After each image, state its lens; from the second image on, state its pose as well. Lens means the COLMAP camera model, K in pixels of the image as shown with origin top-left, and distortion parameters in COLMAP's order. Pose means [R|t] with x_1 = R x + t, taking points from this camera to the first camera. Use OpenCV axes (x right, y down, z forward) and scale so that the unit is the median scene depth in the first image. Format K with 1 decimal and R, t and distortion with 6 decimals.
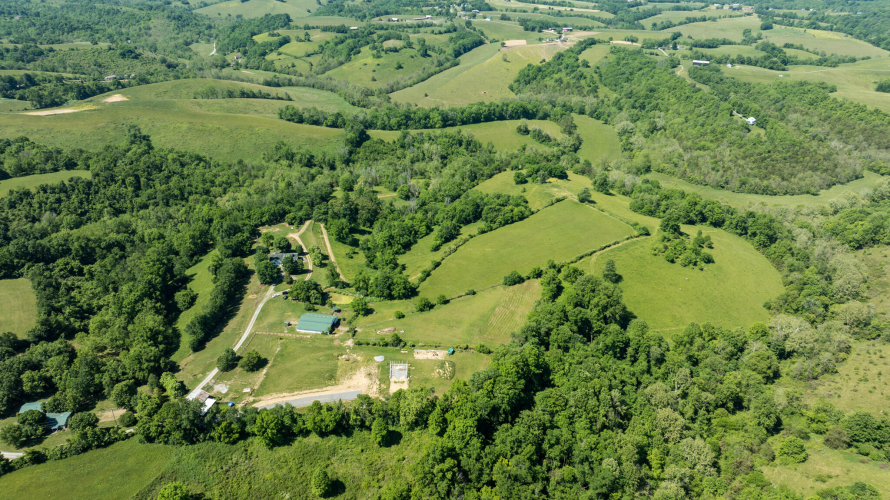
lens RADIAL K [[625.2, 0, 449.4], [0, 625.2, 248.6], [0, 0, 1]] dist [-0.045066, 0.054096]
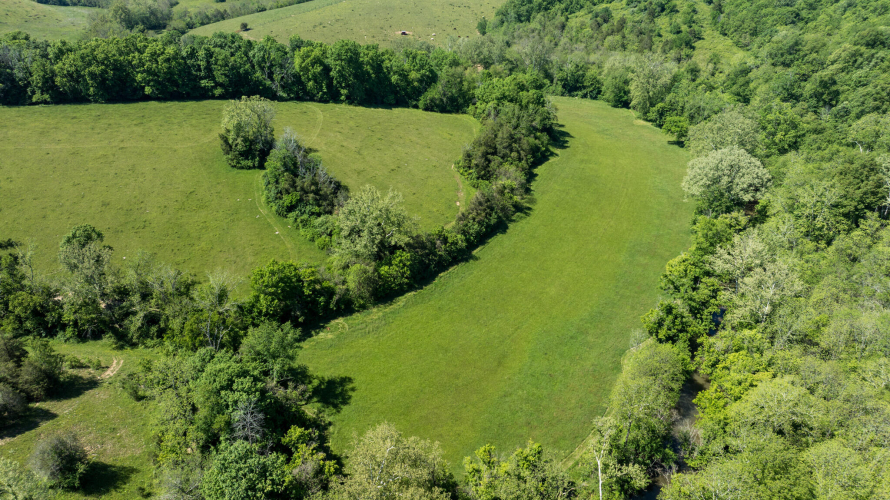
lens RADIAL K [[625.2, 0, 449.4], [0, 625.2, 248.6], [0, 0, 1]] dist [-0.045066, 0.054096]
pose [[0.963959, 0.138595, -0.227101, 0.289353], [-0.132112, 0.990276, 0.043578, -0.198328], [0.230932, -0.012004, 0.972896, 0.908919]]
